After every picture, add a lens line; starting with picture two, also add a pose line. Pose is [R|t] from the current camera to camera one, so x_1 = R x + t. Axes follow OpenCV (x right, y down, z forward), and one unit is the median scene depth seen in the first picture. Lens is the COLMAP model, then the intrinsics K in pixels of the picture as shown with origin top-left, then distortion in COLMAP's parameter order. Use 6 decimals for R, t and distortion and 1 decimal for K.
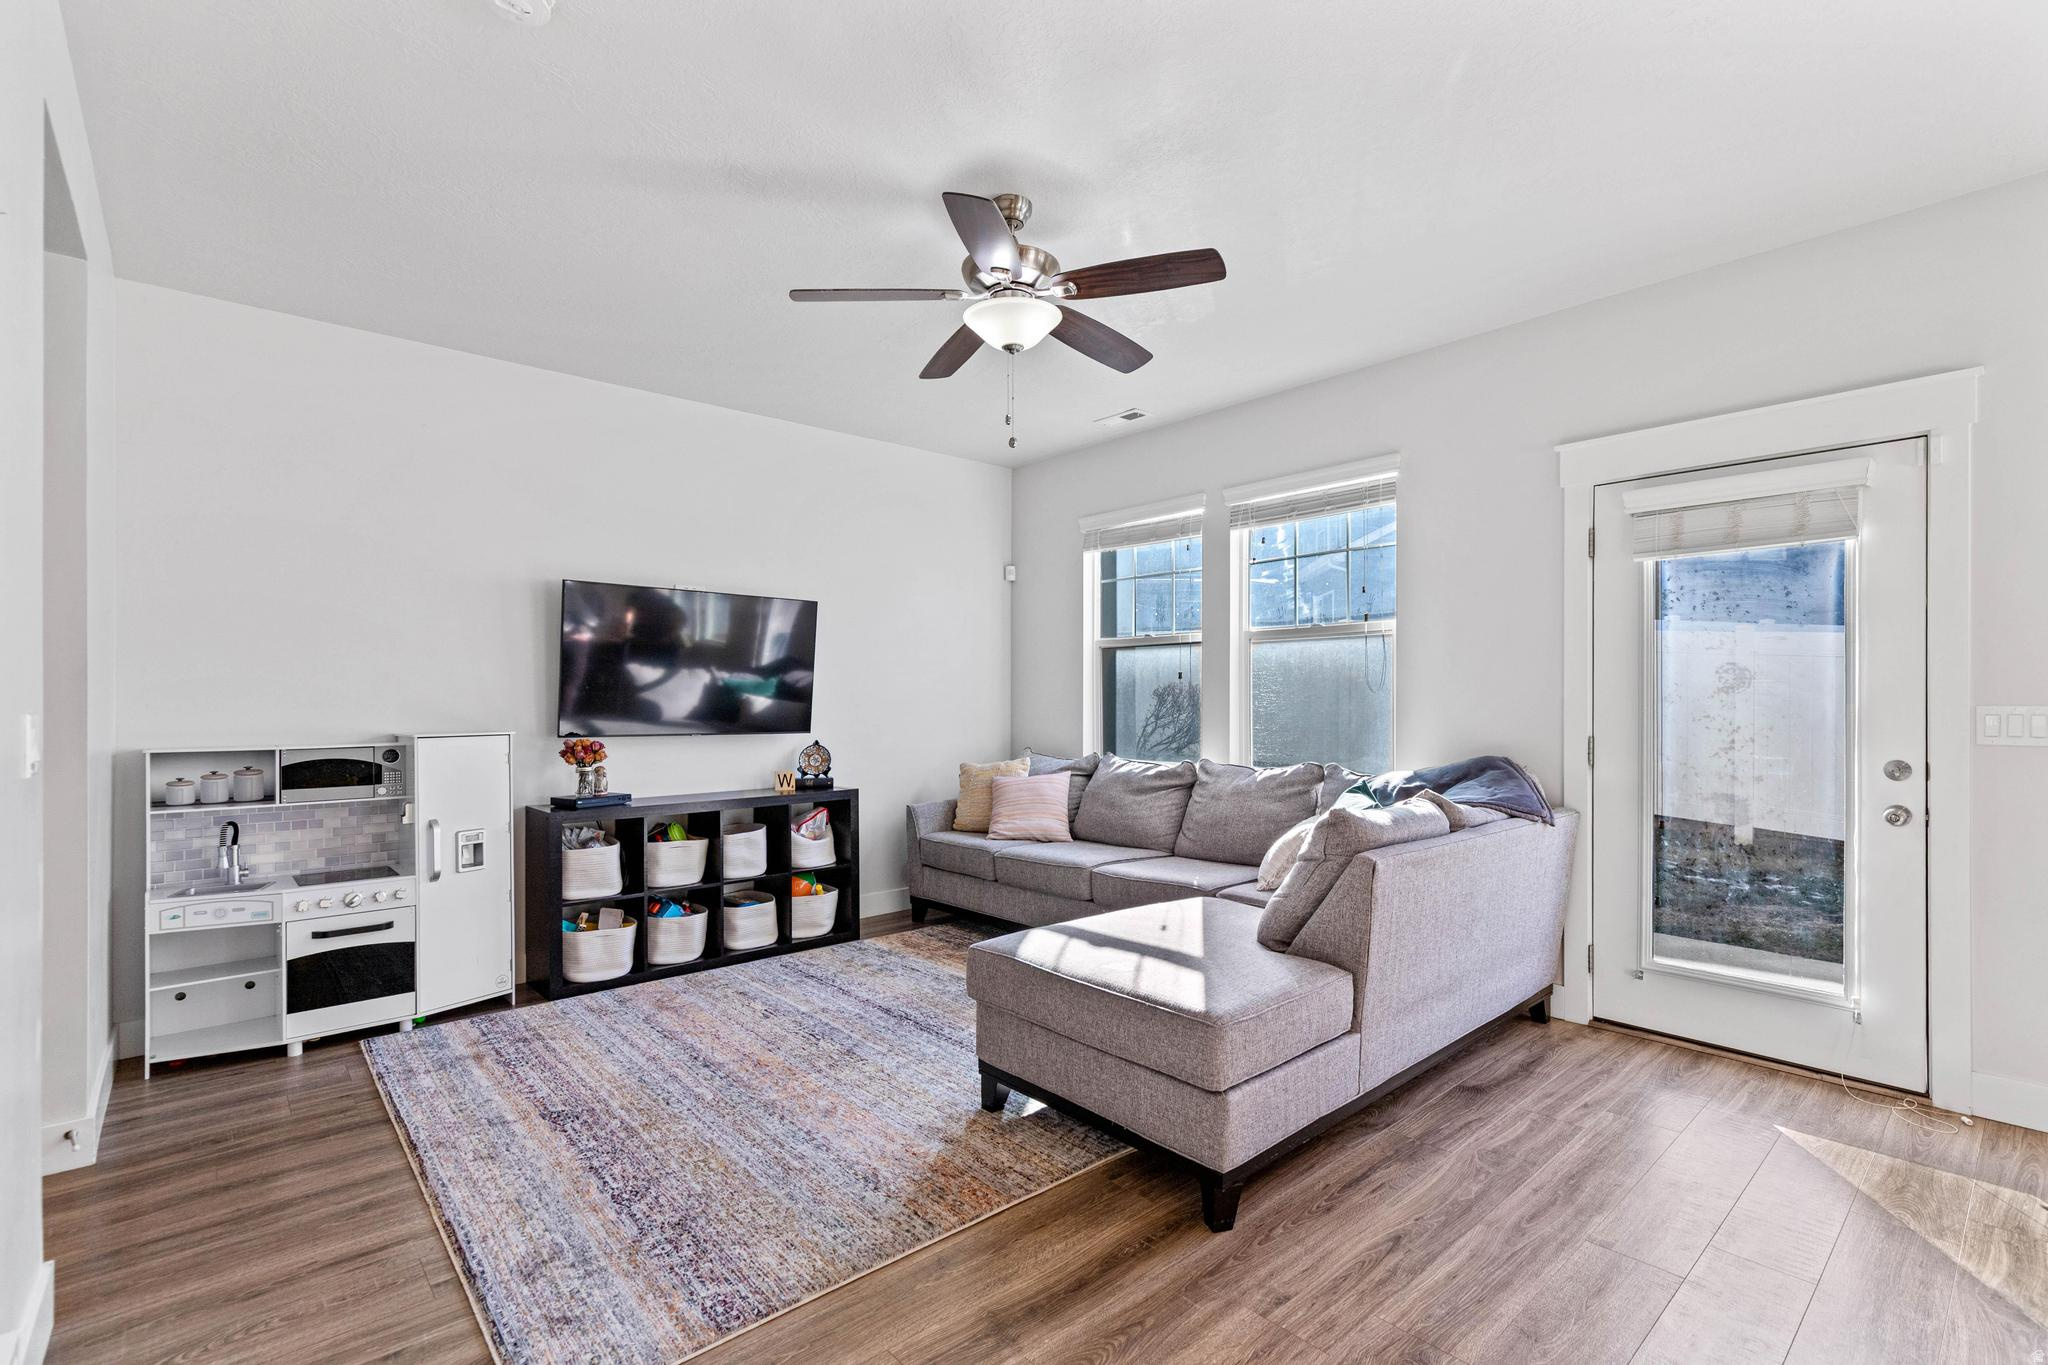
lens RADIAL K [[926.4, 0, 1026.5], [0, 926.4, 690.9], [0, 0, 1]] dist [0.003281, 0.000016]
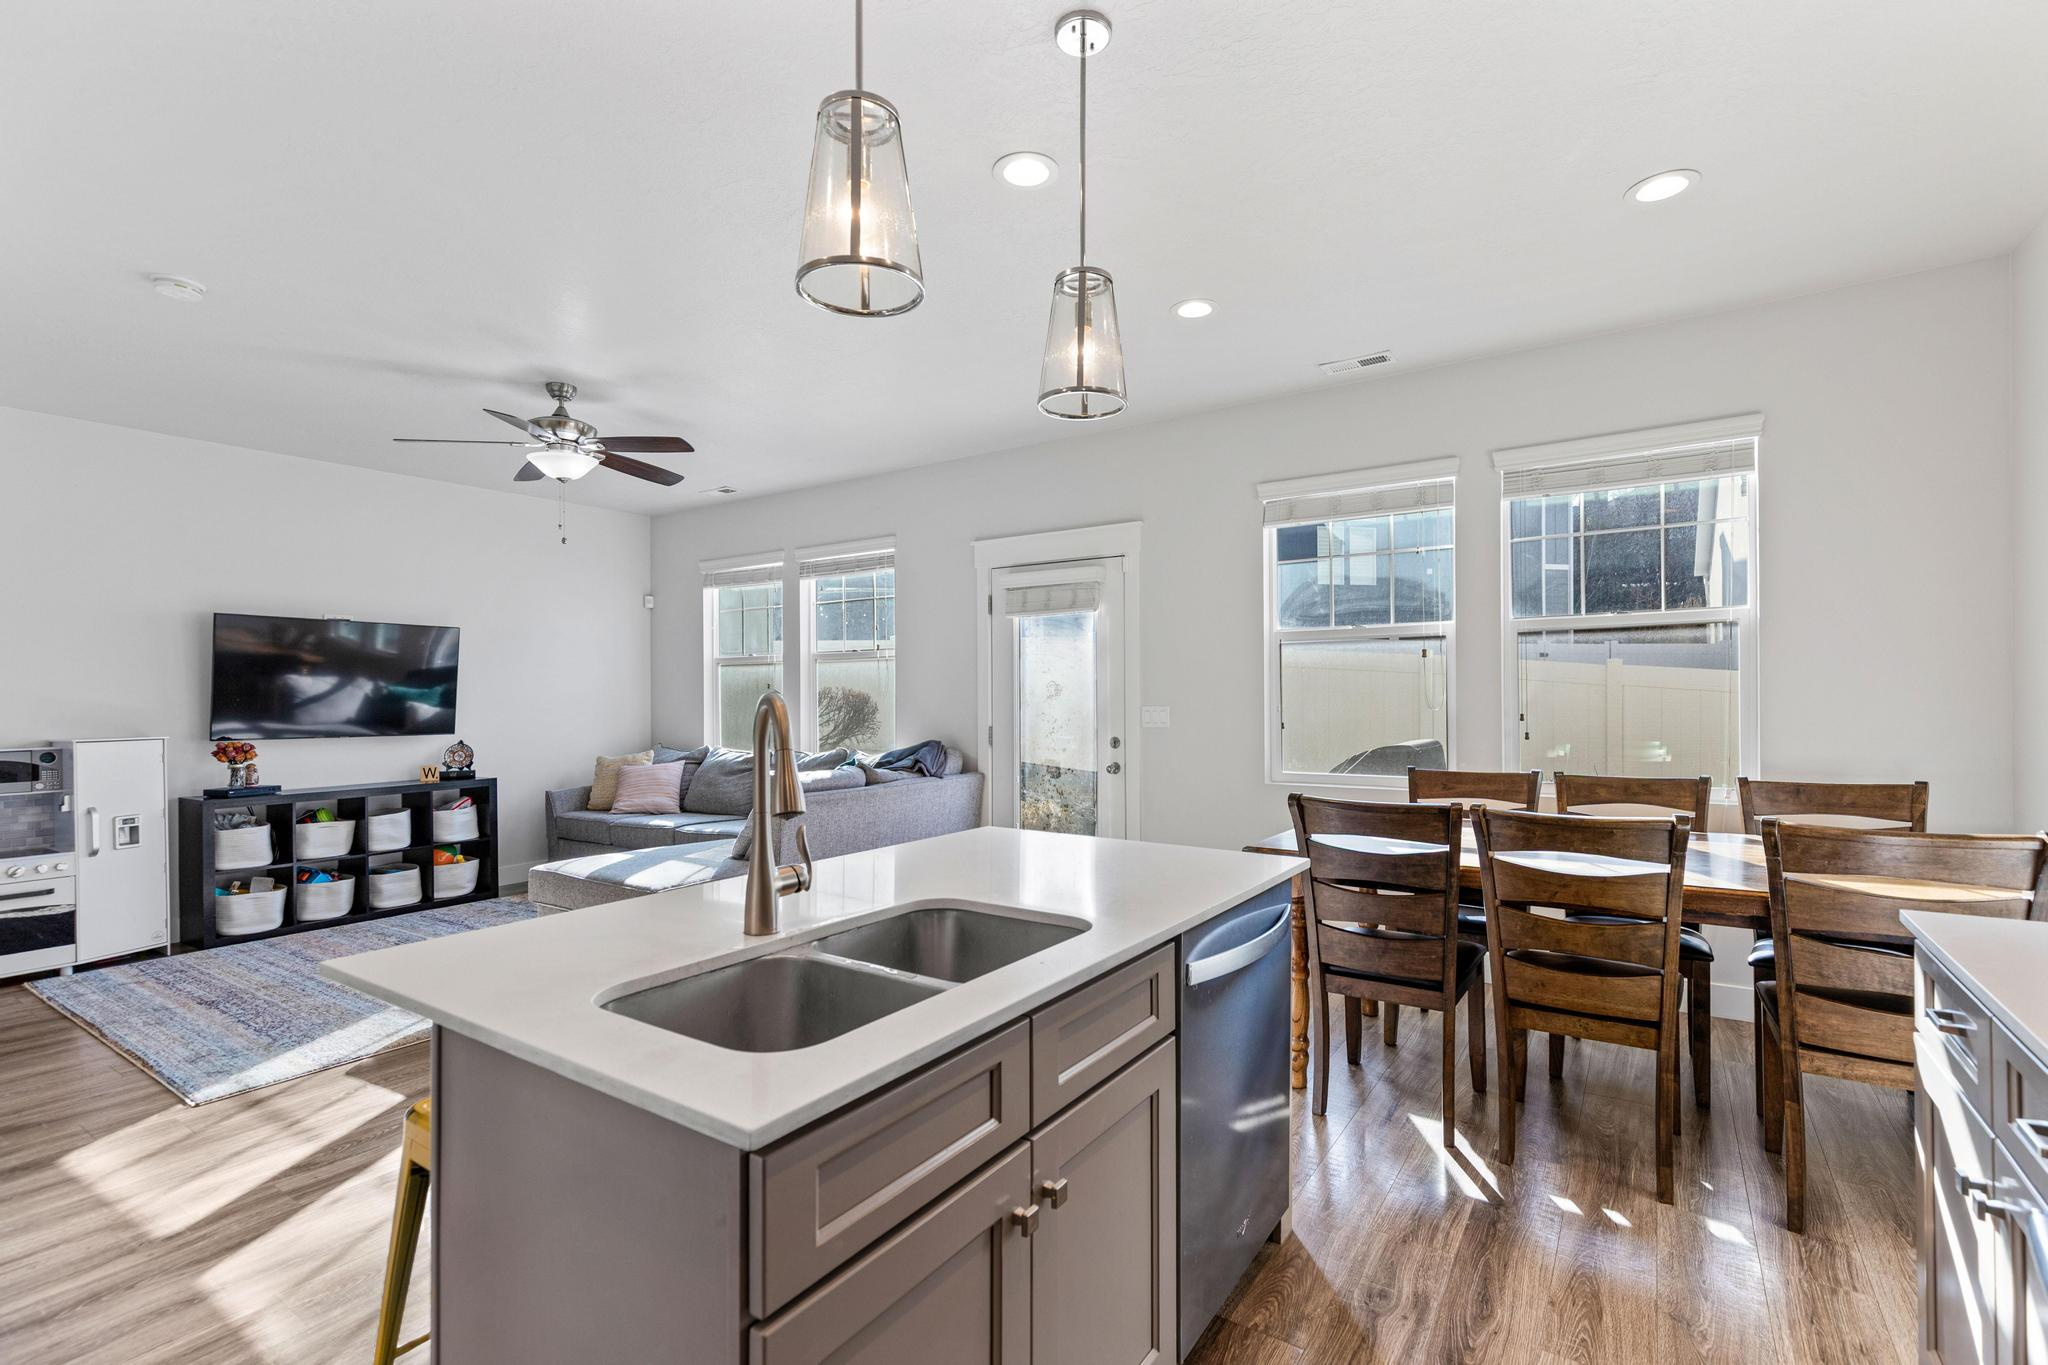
lens RADIAL K [[933.5, 0, 1043.4], [0, 933.5, 689.2], [0, 0, 1]] dist [0.001354, 0.000437]
pose [[0.965968, -0.005365, 0.258606, 0.252374], [0.005528, 0.999985, 0.000098, -0.012915], [-0.258602, 0.001335, 0.965983, -0.504119]]
